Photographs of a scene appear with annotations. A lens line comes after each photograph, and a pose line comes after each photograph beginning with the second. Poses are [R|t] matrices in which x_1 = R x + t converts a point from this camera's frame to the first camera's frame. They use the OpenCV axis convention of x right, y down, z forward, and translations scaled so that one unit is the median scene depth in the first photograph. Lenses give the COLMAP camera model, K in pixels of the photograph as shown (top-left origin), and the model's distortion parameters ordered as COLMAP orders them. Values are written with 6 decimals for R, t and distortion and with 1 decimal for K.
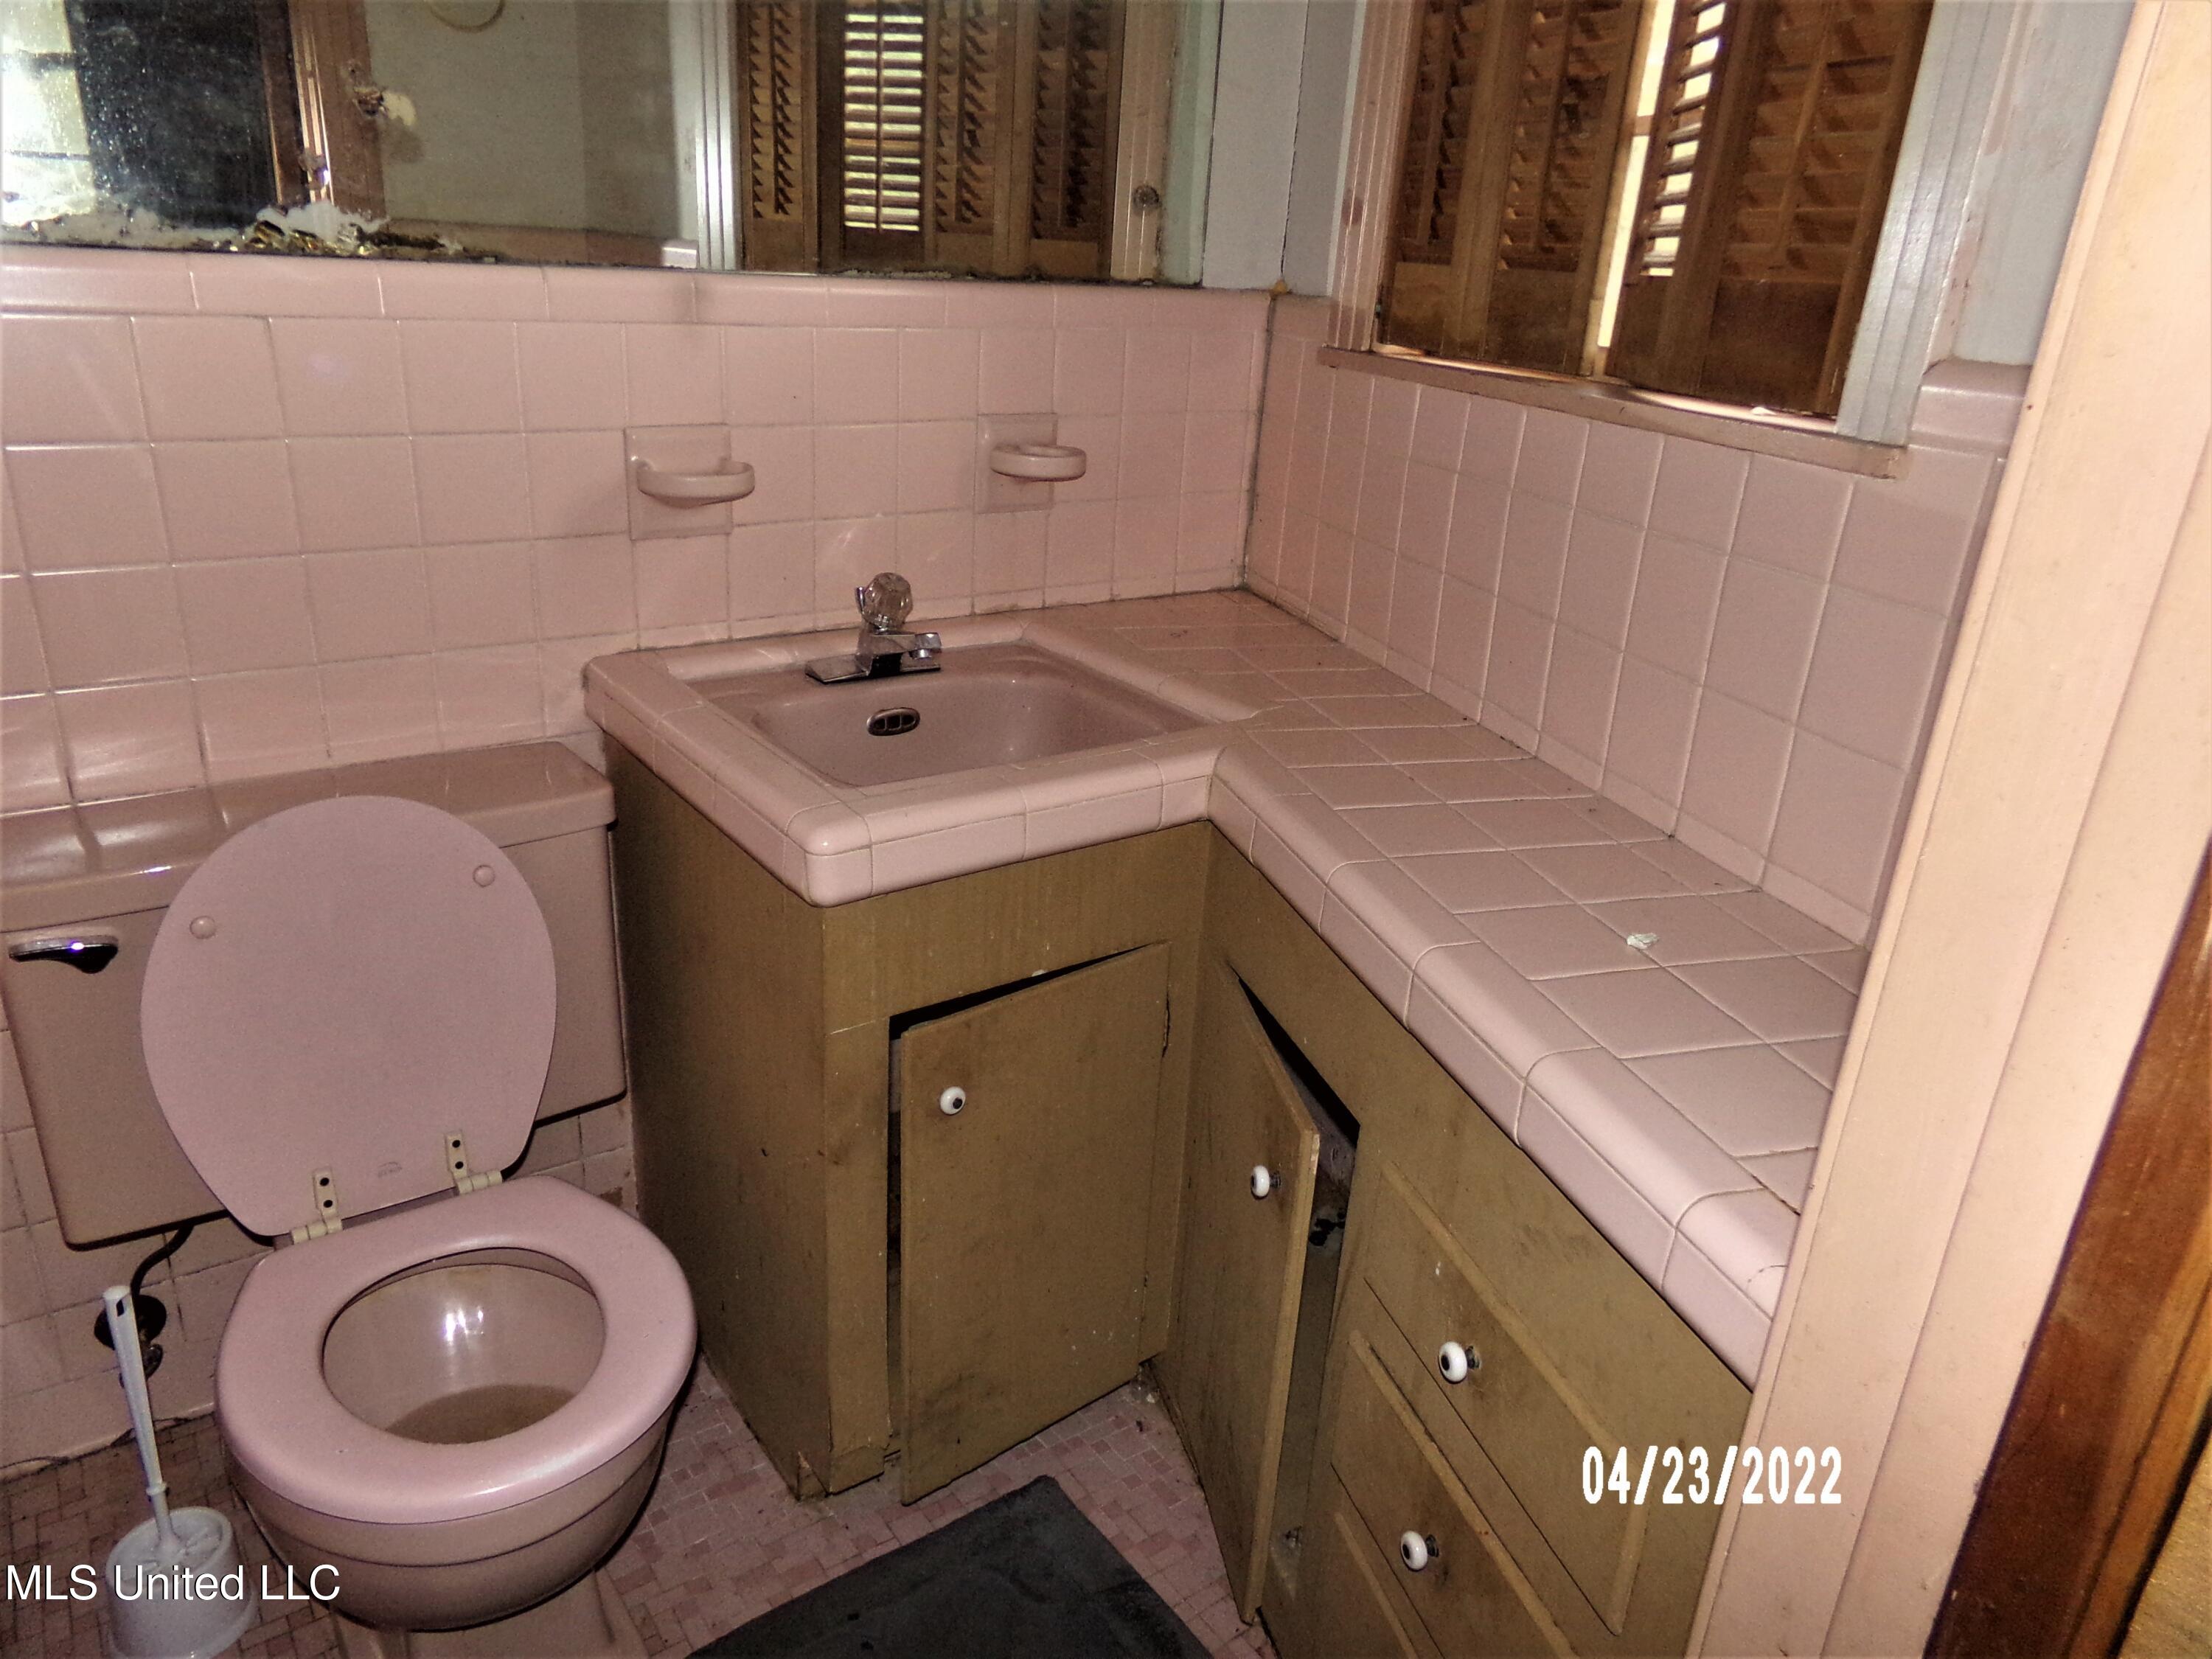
lens RADIAL K [[1488.8, 0, 1116.2], [0, 1488.8, 838.8], [0, 0, 1]] dist [-0.006004, 0.024572]
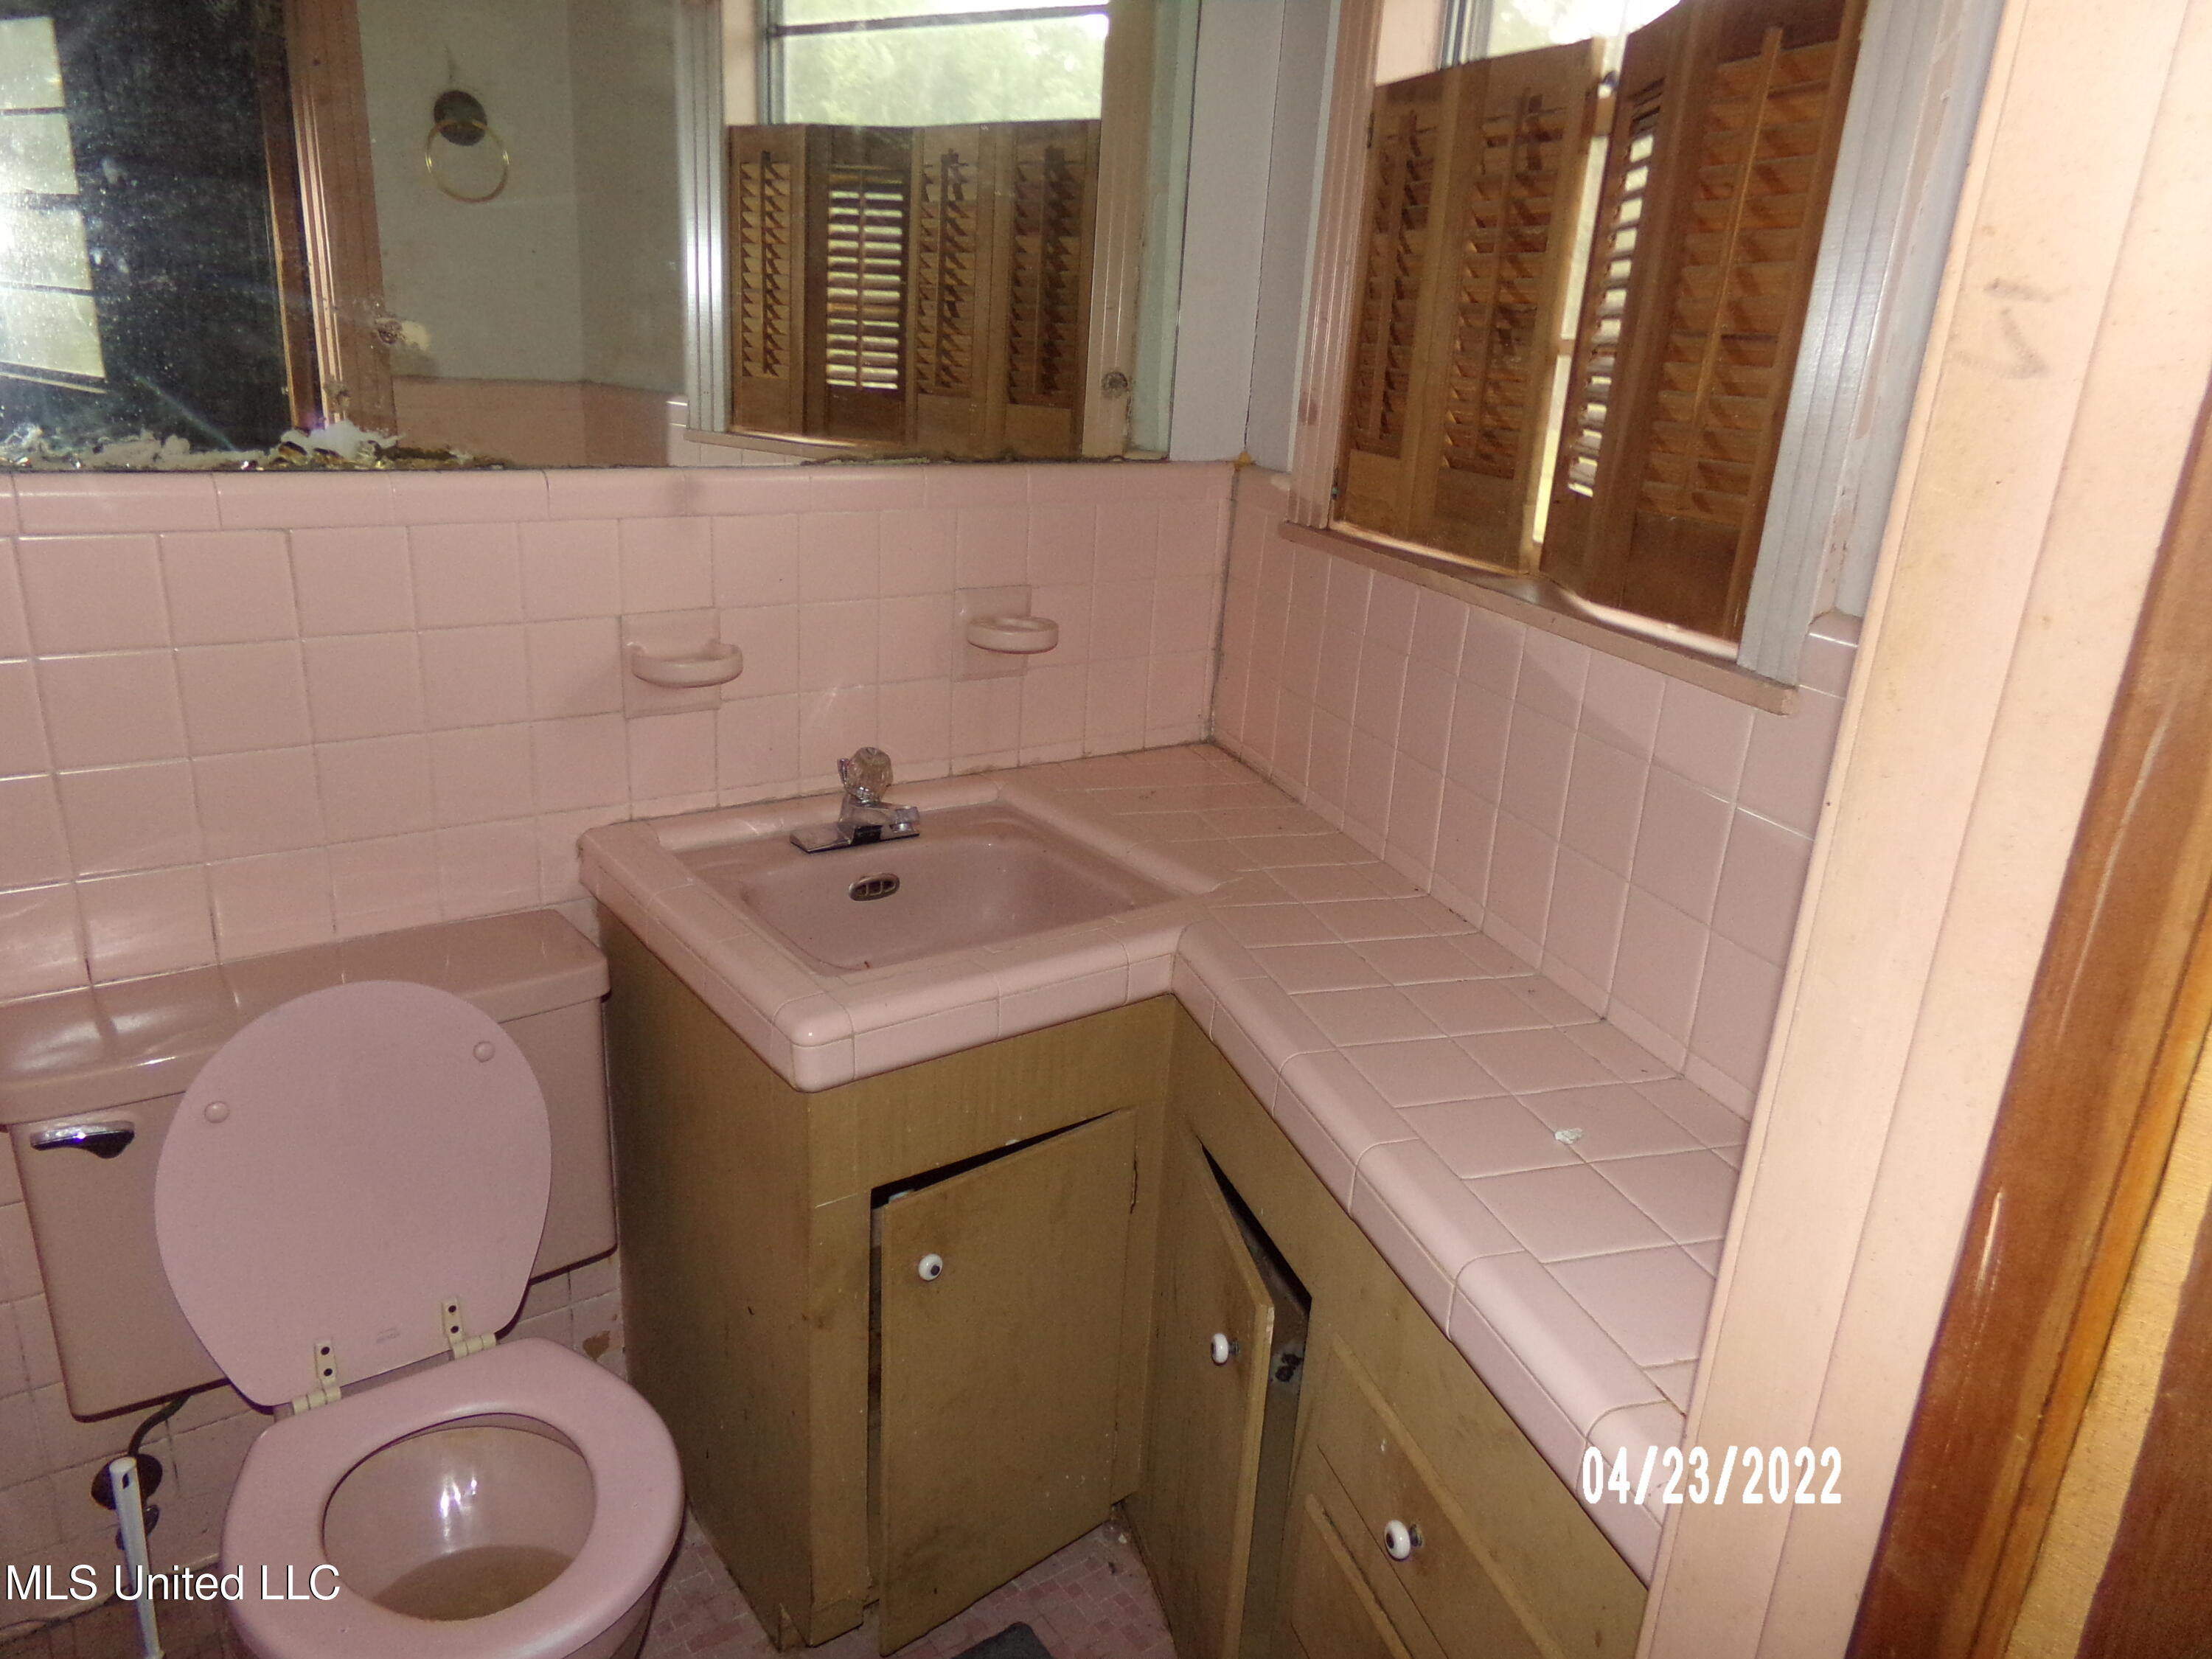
lens RADIAL K [[1488.8, 0, 1120.1], [0, 1488.8, 850.2], [0, 0, 1]] dist [-0.006004, 0.024572]
pose [[0.999898, -0.003203, 0.013941, 0.010289], [0.003787, 0.999108, -0.042065, -0.069793], [-0.013794, 0.042114, 0.999018, -0.060475]]
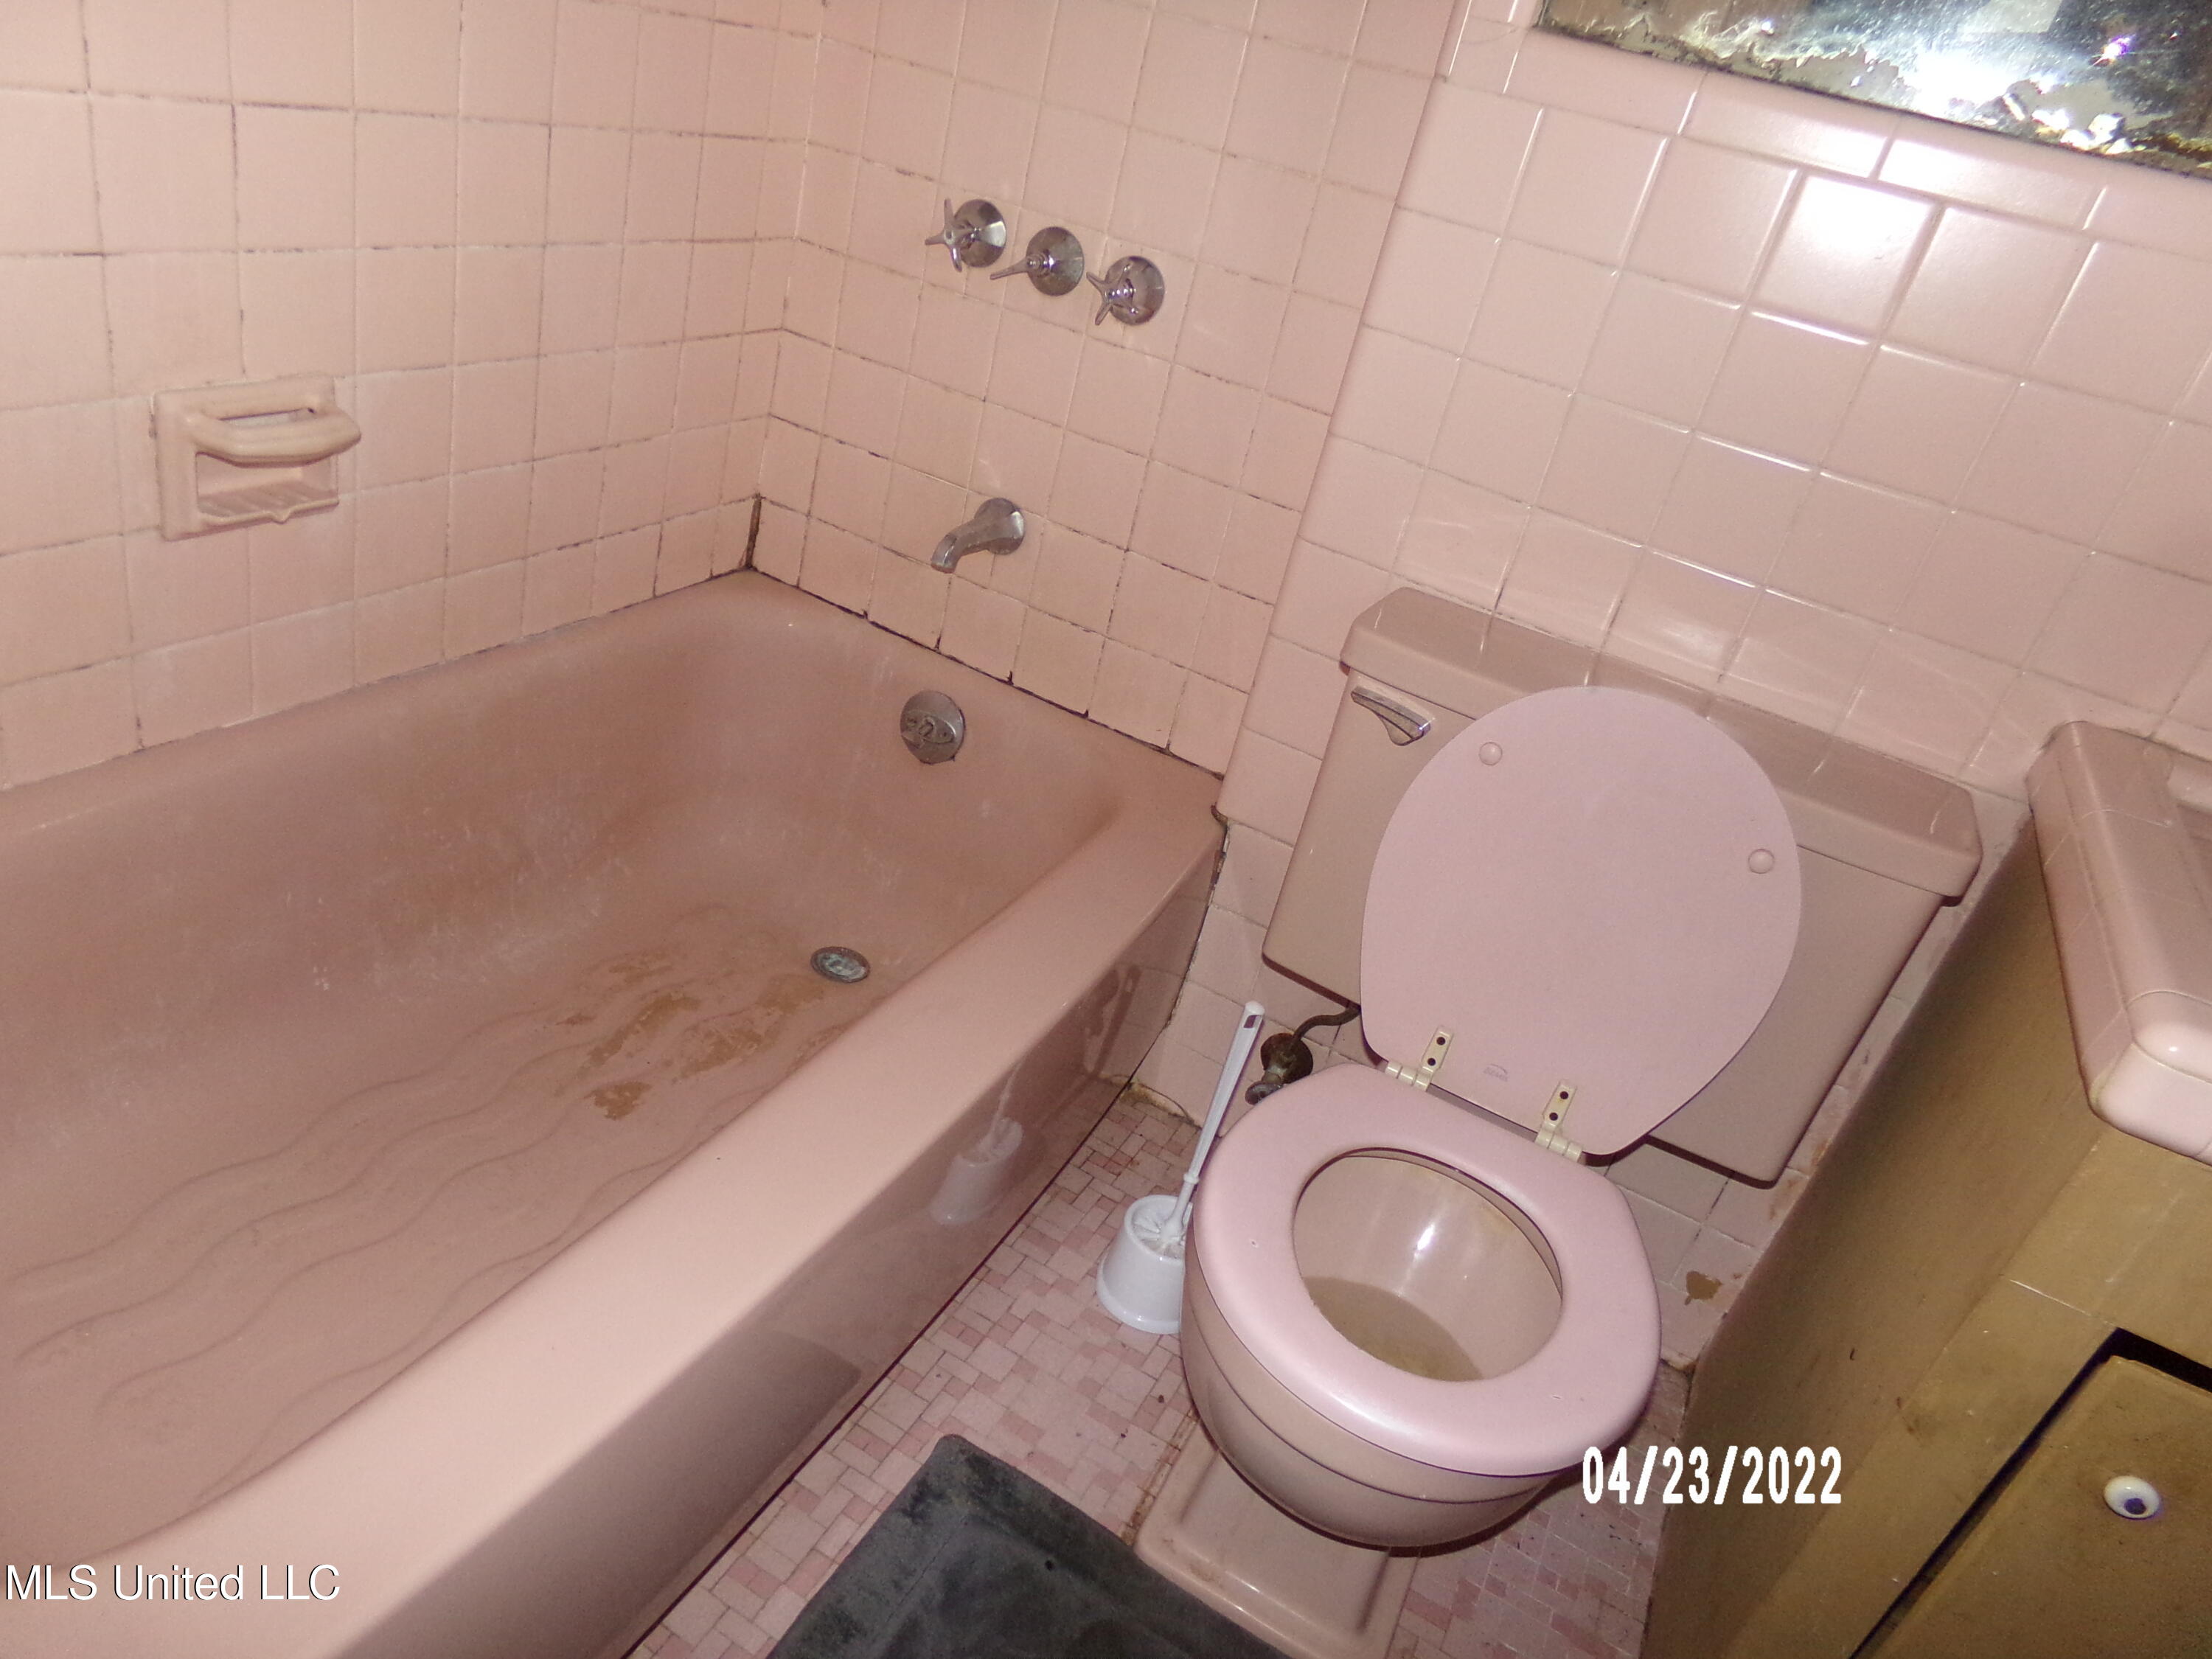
lens RADIAL K [[1488.8, 0, 1057.5], [0, 1488.8, 835.4], [0, 0, 1]] dist [-0.006004, 0.024572]
pose [[0.436800, 0.467174, -0.768735, 0.048014], [-0.492738, 0.839222, 0.230033, 0.014122], [0.752605, 0.278306, 0.596767, 0.176862]]
